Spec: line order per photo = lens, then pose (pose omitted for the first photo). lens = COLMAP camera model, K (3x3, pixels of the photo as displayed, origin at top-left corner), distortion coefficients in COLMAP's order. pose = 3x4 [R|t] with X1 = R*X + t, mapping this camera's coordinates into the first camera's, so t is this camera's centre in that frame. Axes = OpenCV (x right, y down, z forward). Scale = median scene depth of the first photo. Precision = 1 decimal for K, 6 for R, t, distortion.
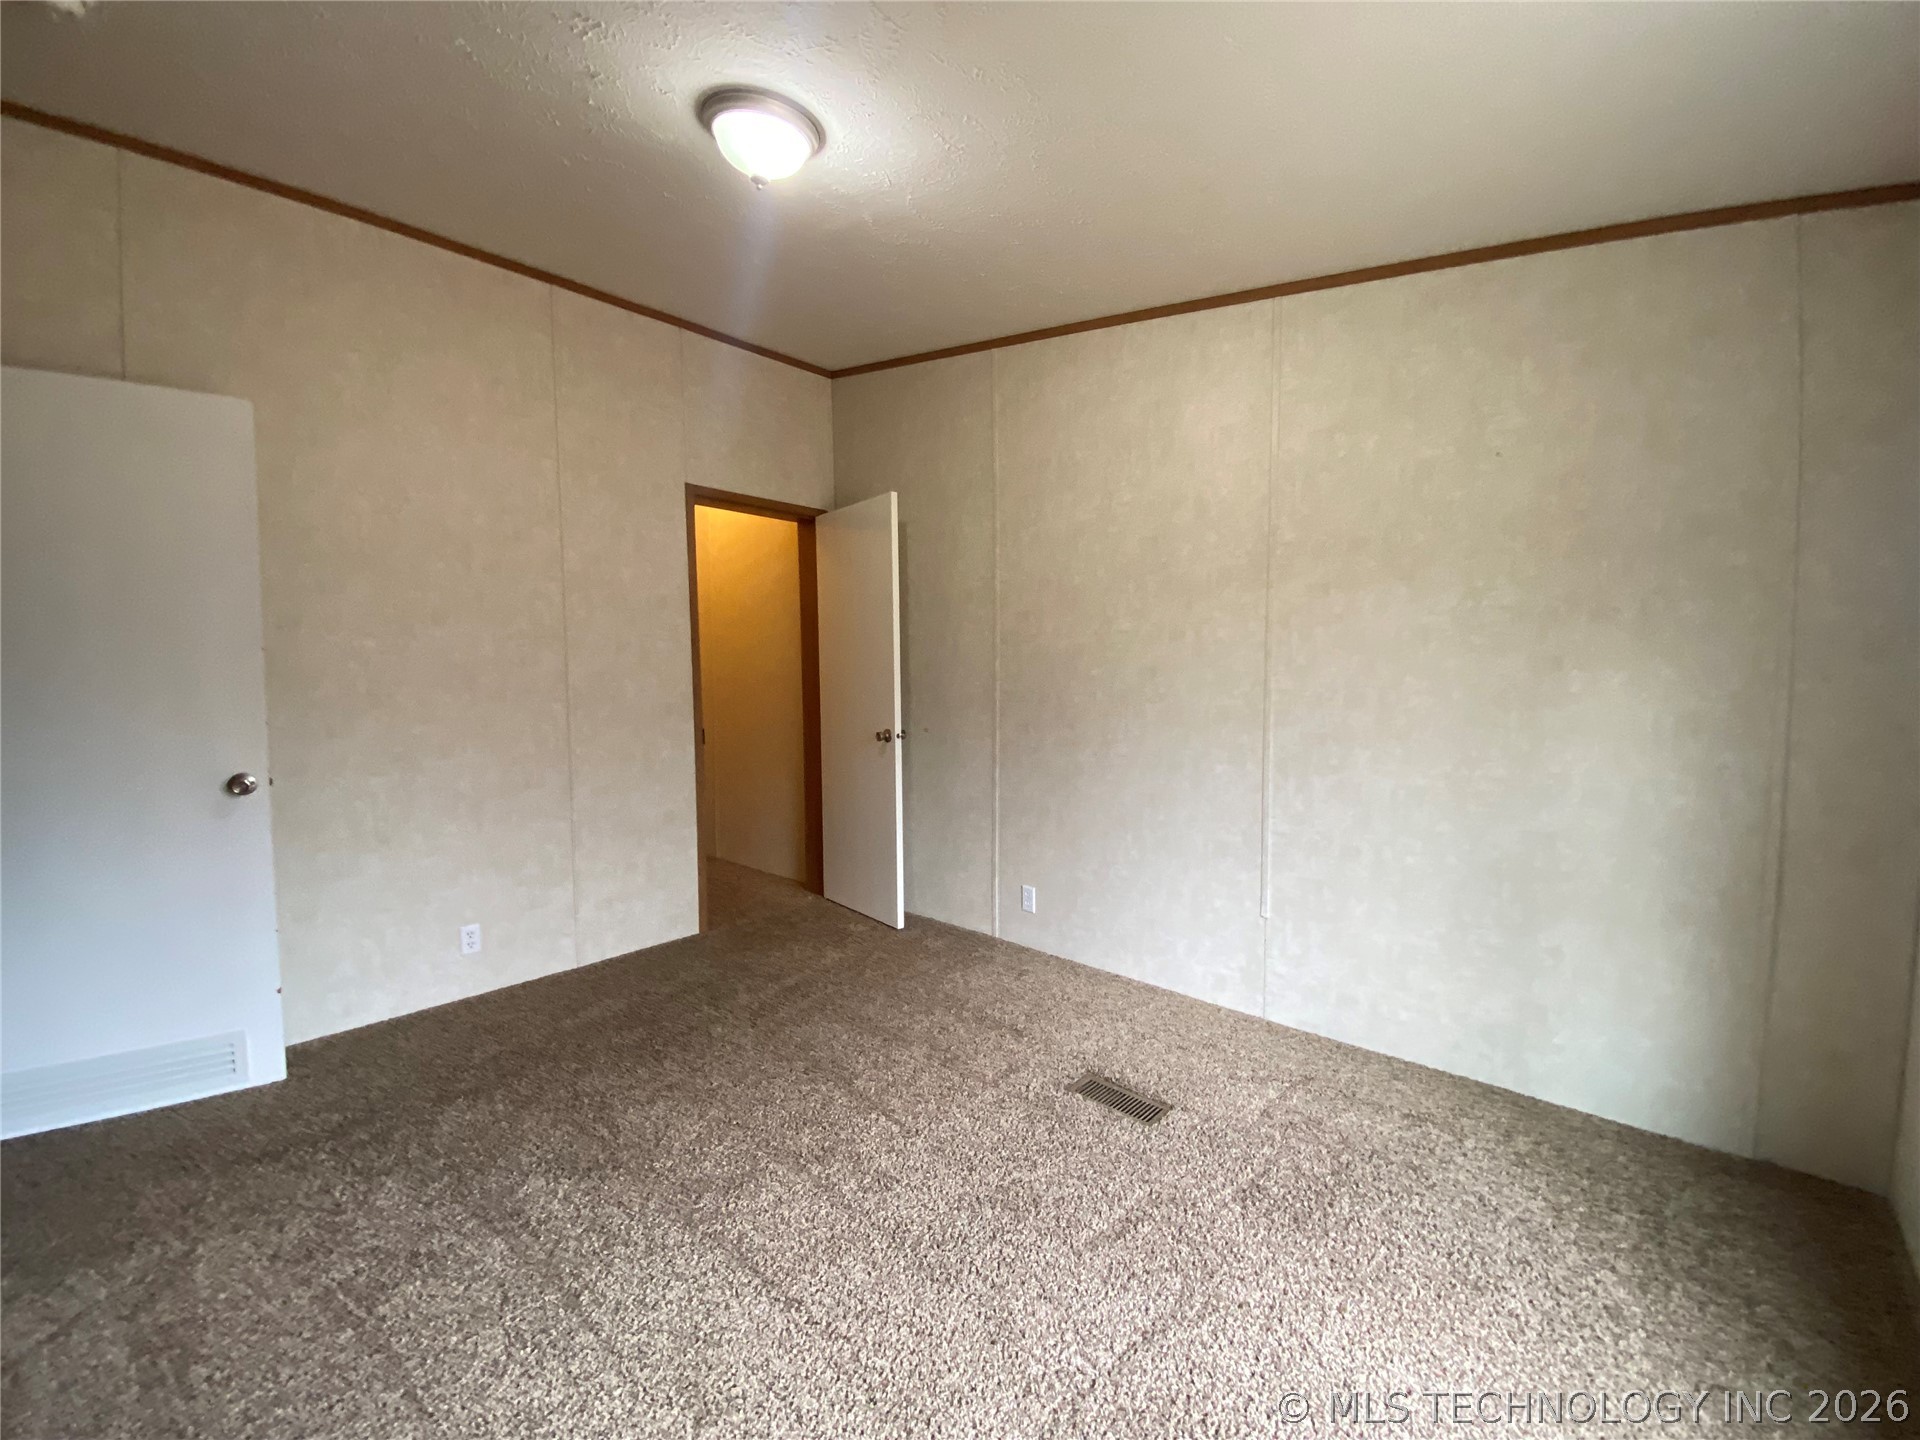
lens RADIAL K [[766.2, 0, 965.1], [0, 766.2, 722.8], [0, 0, 1]] dist [0.032444, -0.028703]
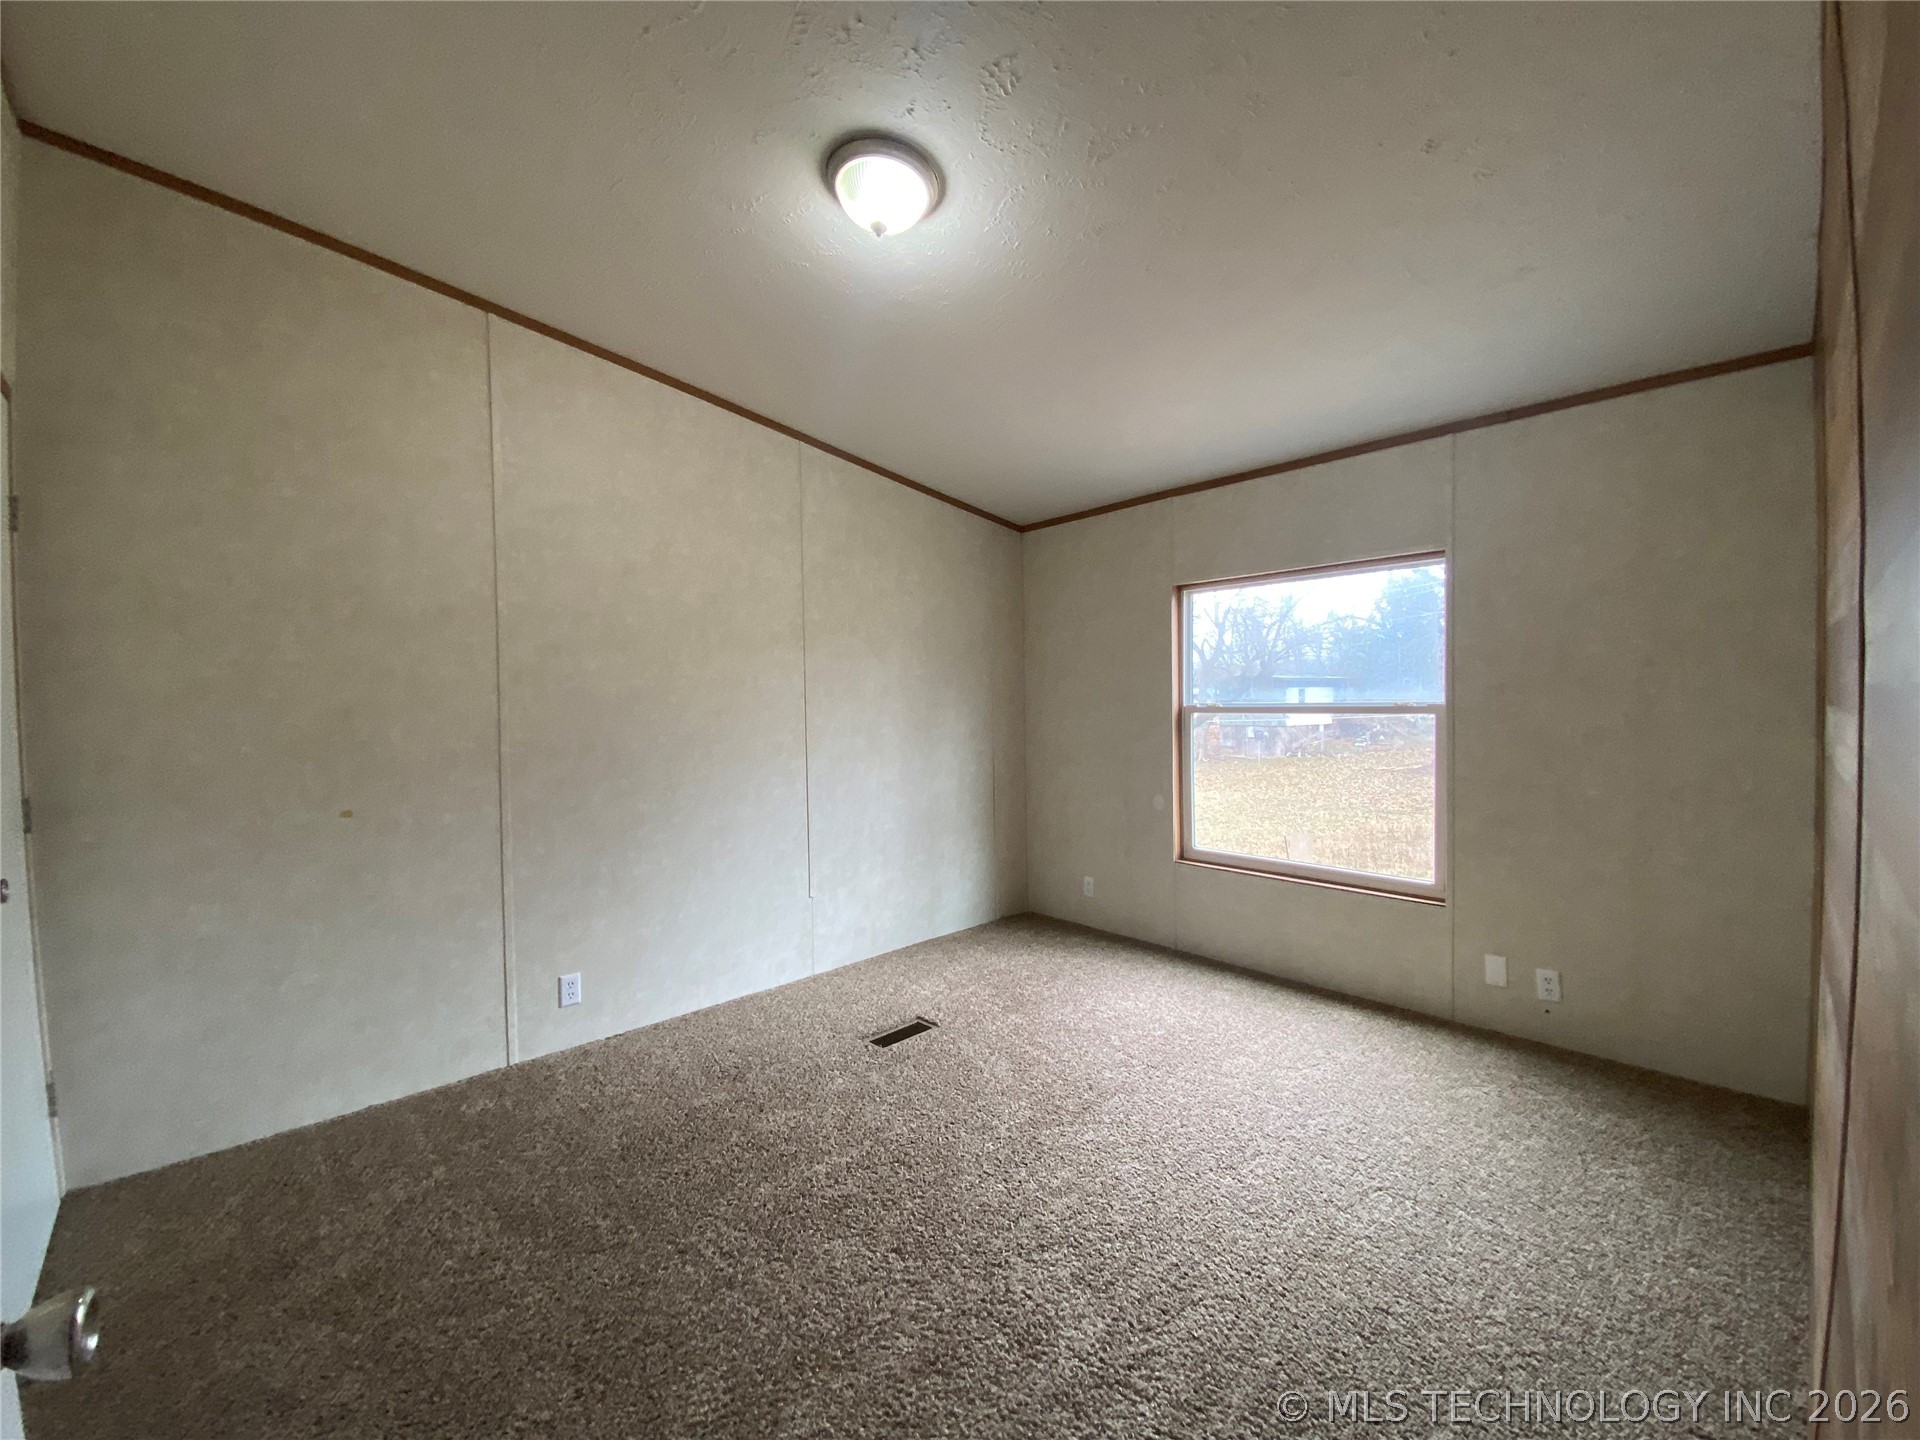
lens RADIAL K [[766.2, 0, 965.1], [0, 766.2, 722.8], [0, 0, 1]] dist [0.032444, -0.028703]
pose [[0.064969, -0.014462, 0.997782, -0.927096], [0.088266, 0.996059, 0.008690, -0.036458], [-0.993976, 0.087506, 0.065990, 0.636807]]
